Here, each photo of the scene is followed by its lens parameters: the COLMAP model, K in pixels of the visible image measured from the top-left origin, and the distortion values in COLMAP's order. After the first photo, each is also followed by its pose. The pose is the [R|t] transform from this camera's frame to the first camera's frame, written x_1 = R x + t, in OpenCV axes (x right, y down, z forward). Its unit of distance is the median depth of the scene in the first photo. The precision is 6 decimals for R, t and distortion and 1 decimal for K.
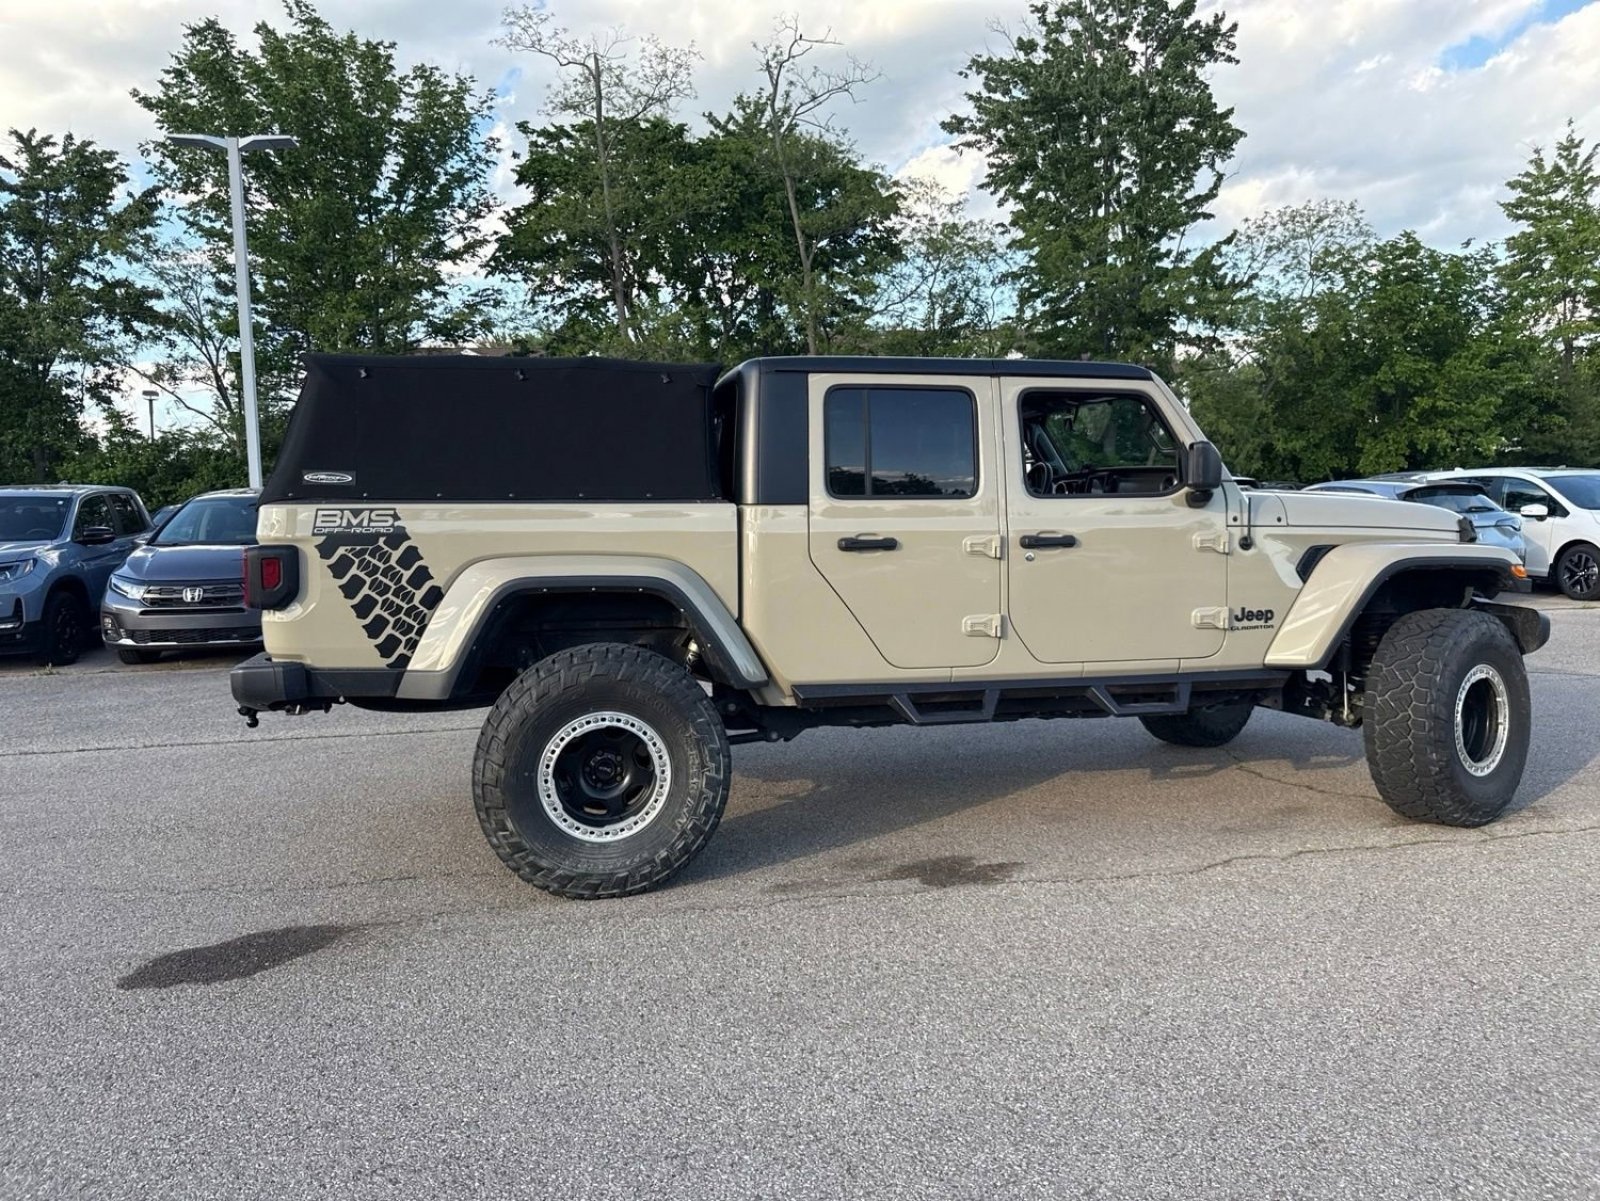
lens RADIAL K [[1132.8, 0, 805.1], [0, 1132.8, 605.0], [0, 0, 1]] dist [0.021445, -0.023955]
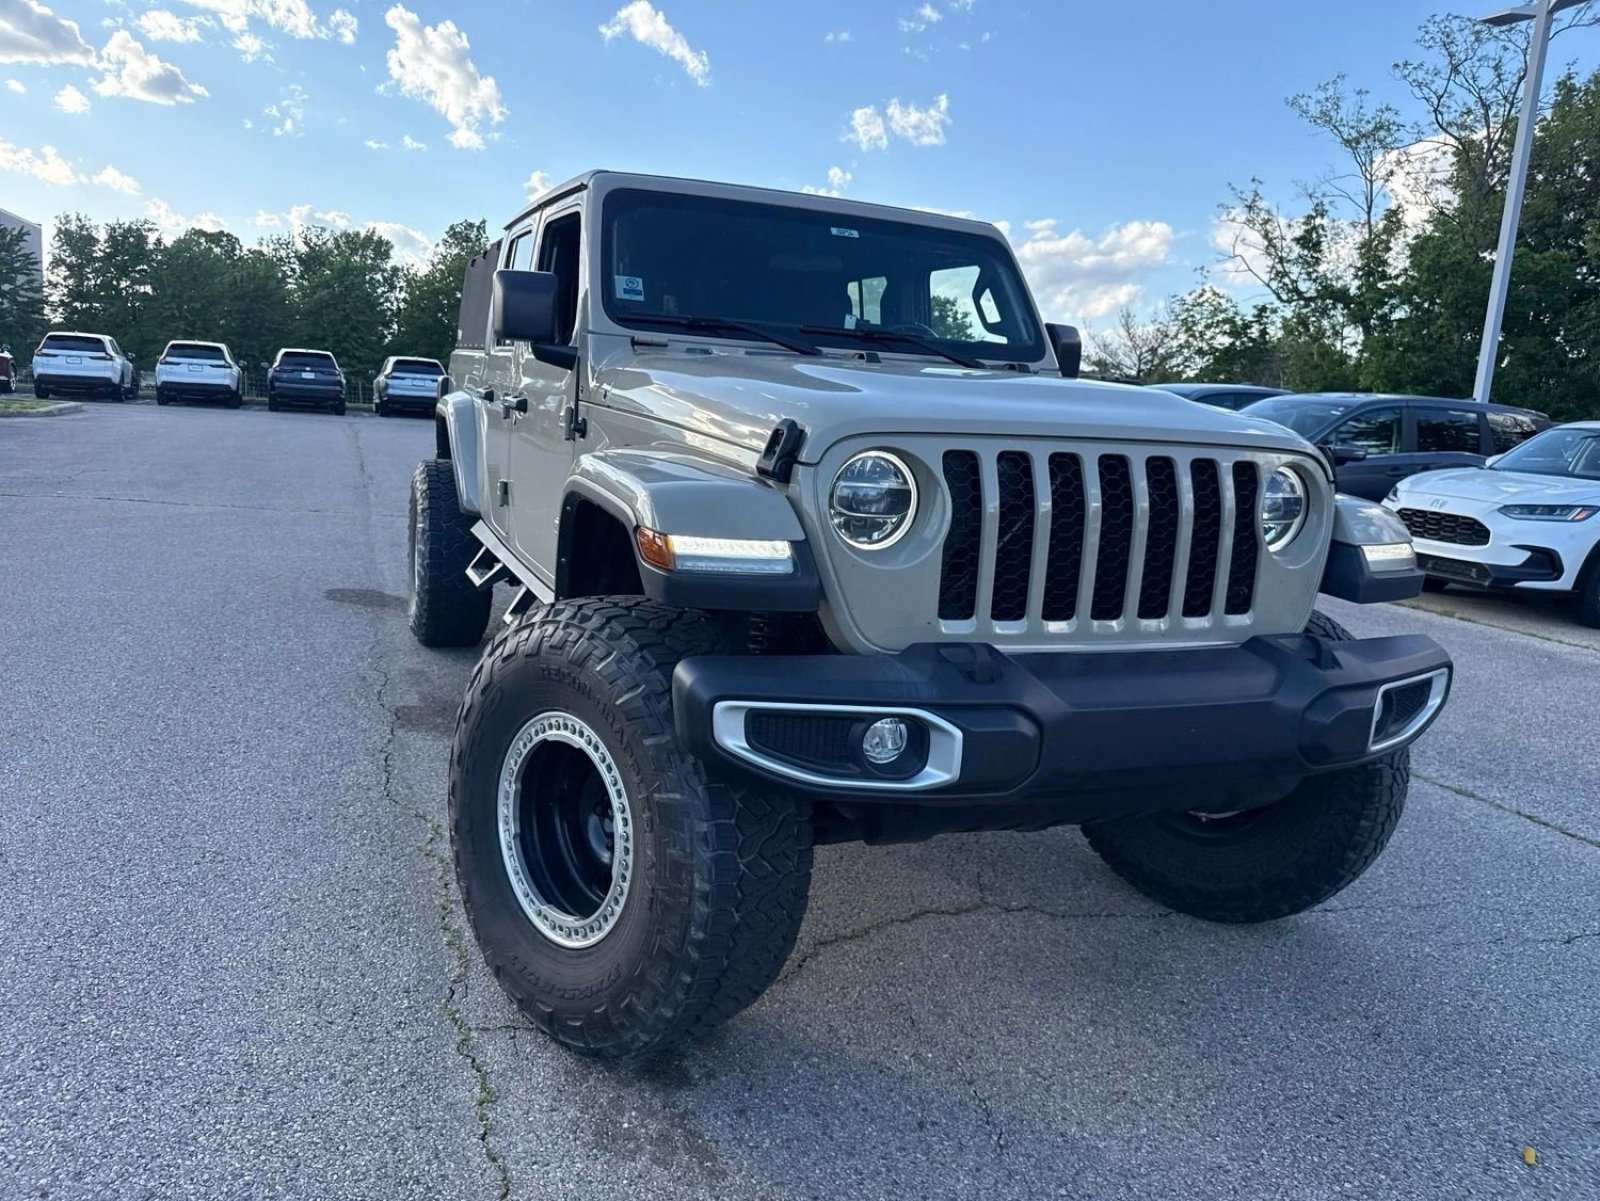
lens RADIAL K [[1134.5, 0, 805.0], [0, 1134.5, 603.4], [0, 0, 1]] dist [0.020040, -0.021112]
pose [[0.189496, 0.209377, -0.959298, 1.030484], [-0.154998, 0.971129, 0.181342, -0.091289], [0.969570, 0.114325, 0.216478, 0.964256]]
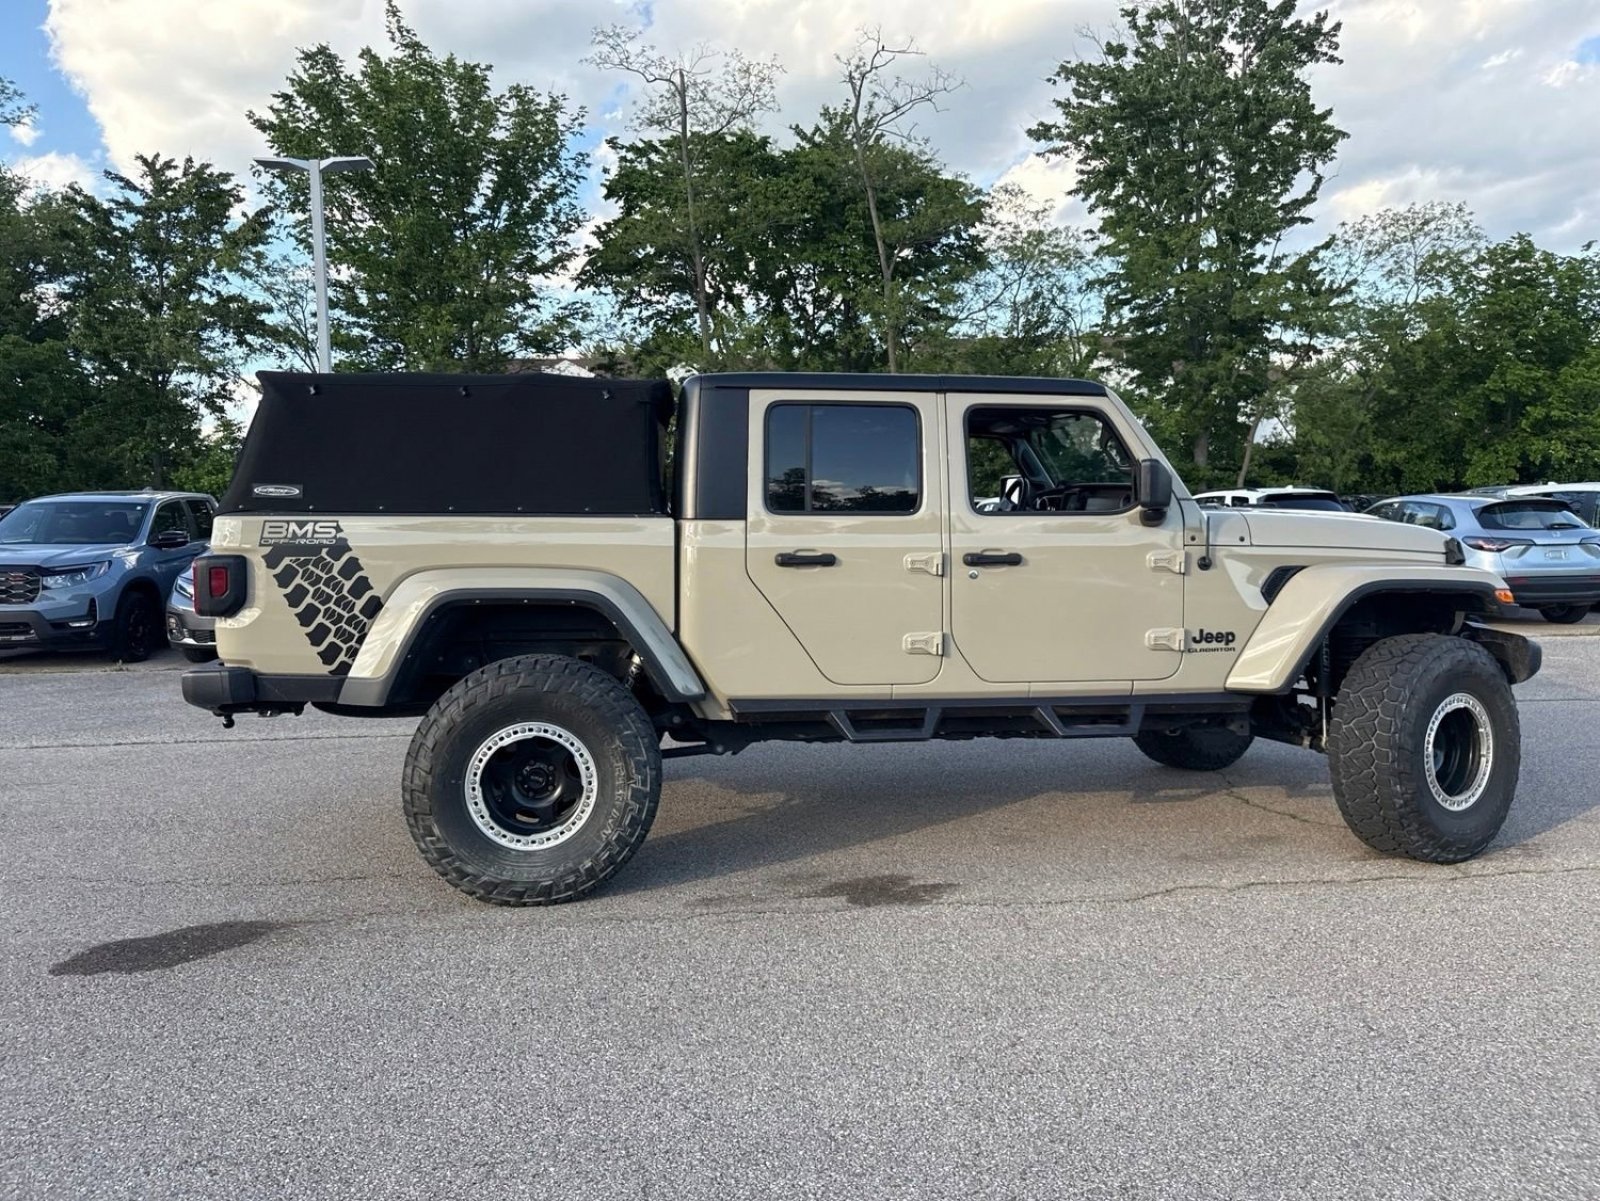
lens RADIAL K [[1132.8, 0, 805.1], [0, 1132.8, 605.0], [0, 0, 1]] dist [0.021445, -0.023955]
pose [[0.996244, 0.015039, -0.085272, 0.126569], [-0.015687, 0.999853, -0.006929, -0.006335], [0.085155, 0.008240, 0.996334, 0.004623]]
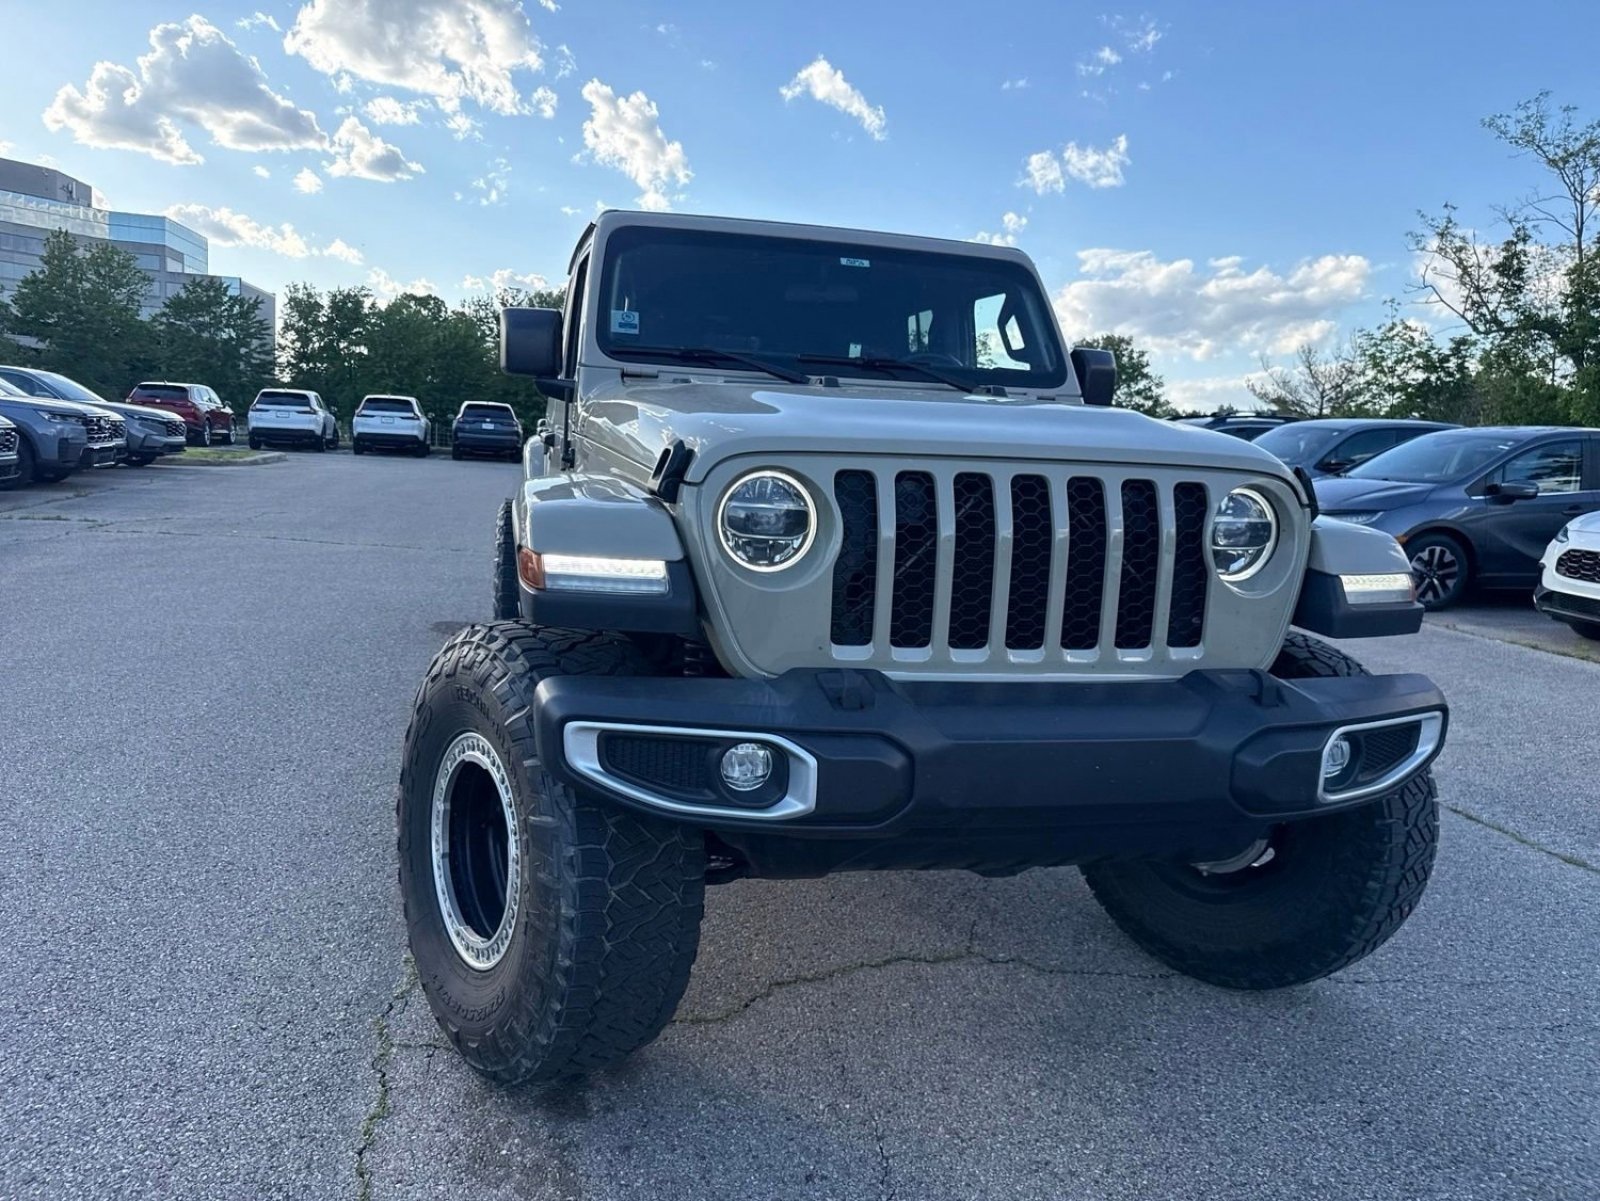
lens RADIAL K [[1132.8, 0, 805.1], [0, 1132.8, 605.0], [0, 0, 1]] dist [0.021445, -0.023955]
pose [[0.040911, 0.174362, -0.983831, 1.032910], [-0.141595, 0.975730, 0.167039, -0.097356], [0.989079, 0.132471, 0.064607, 1.070550]]
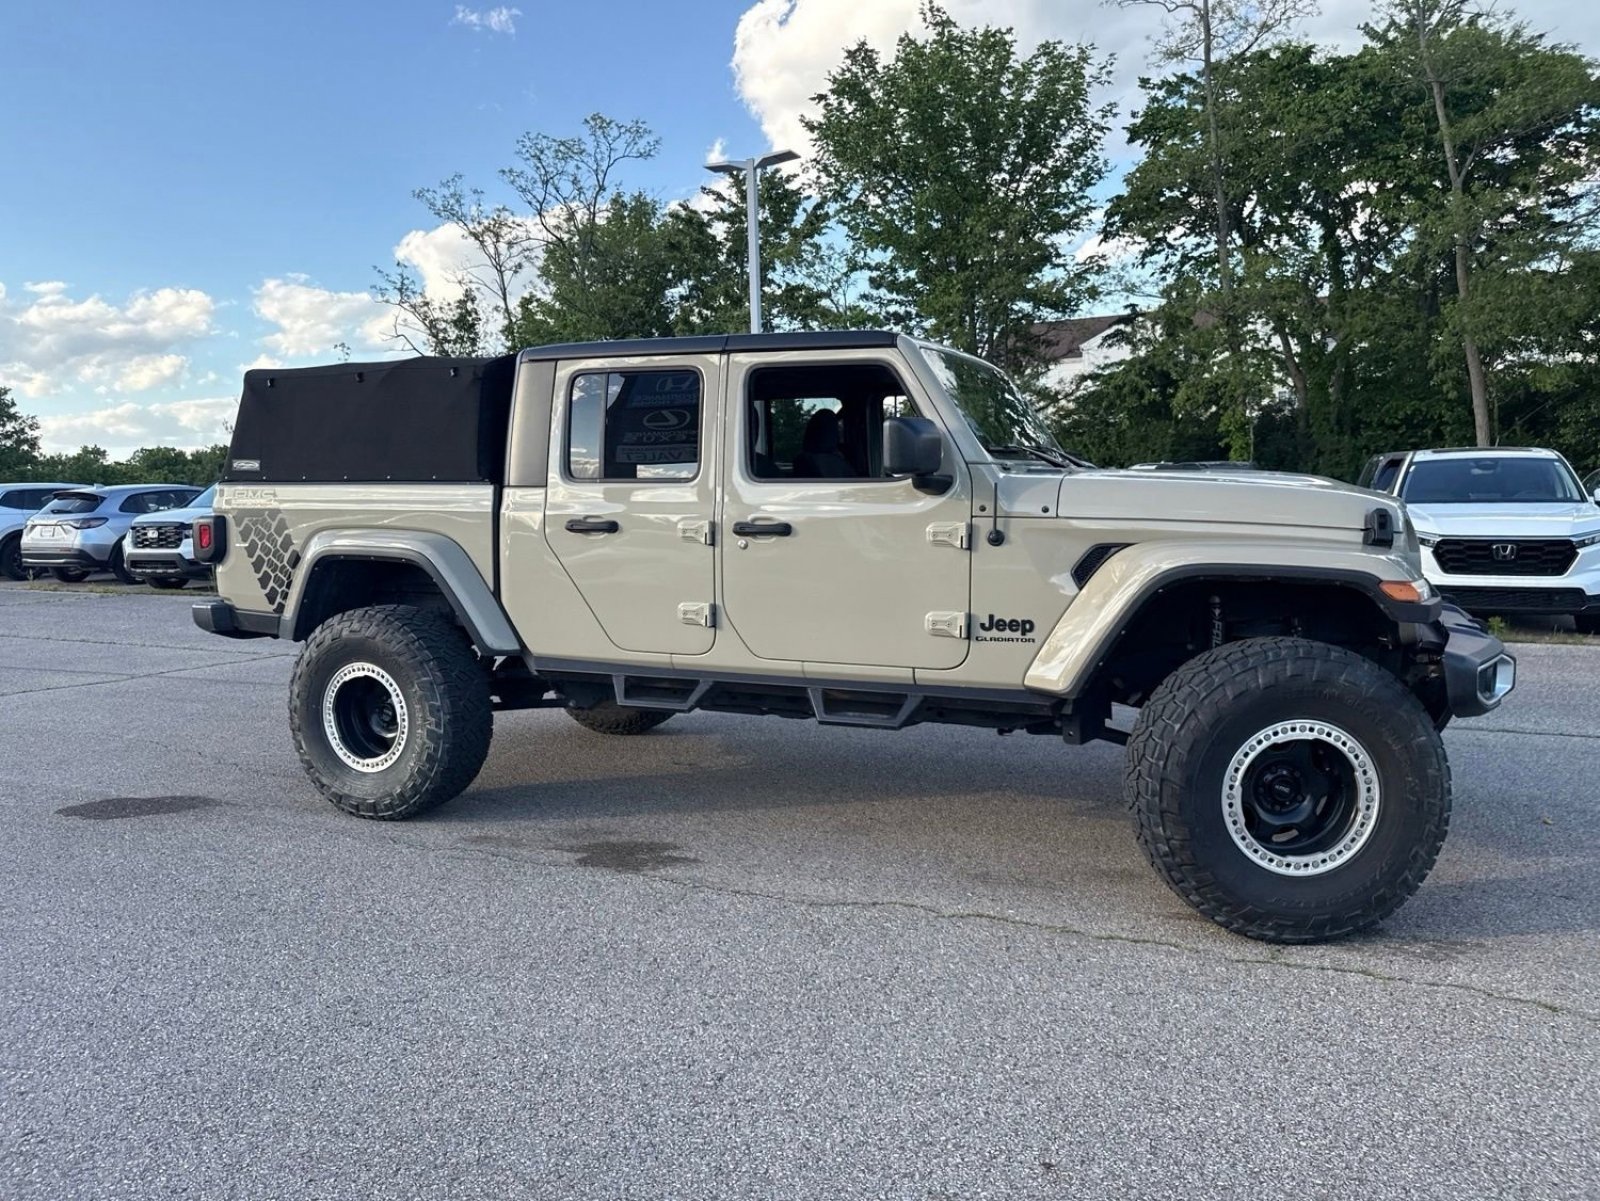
lens RADIAL K [[1134.5, 0, 805.0], [0, 1134.5, 603.4], [0, 0, 1]] dist [0.020040, -0.021112]
pose [[0.819743, 0.065119, -0.569017, 0.720854], [-0.049440, 0.997852, 0.042971, -0.033766], [0.570593, -0.007094, 0.821202, 0.238296]]
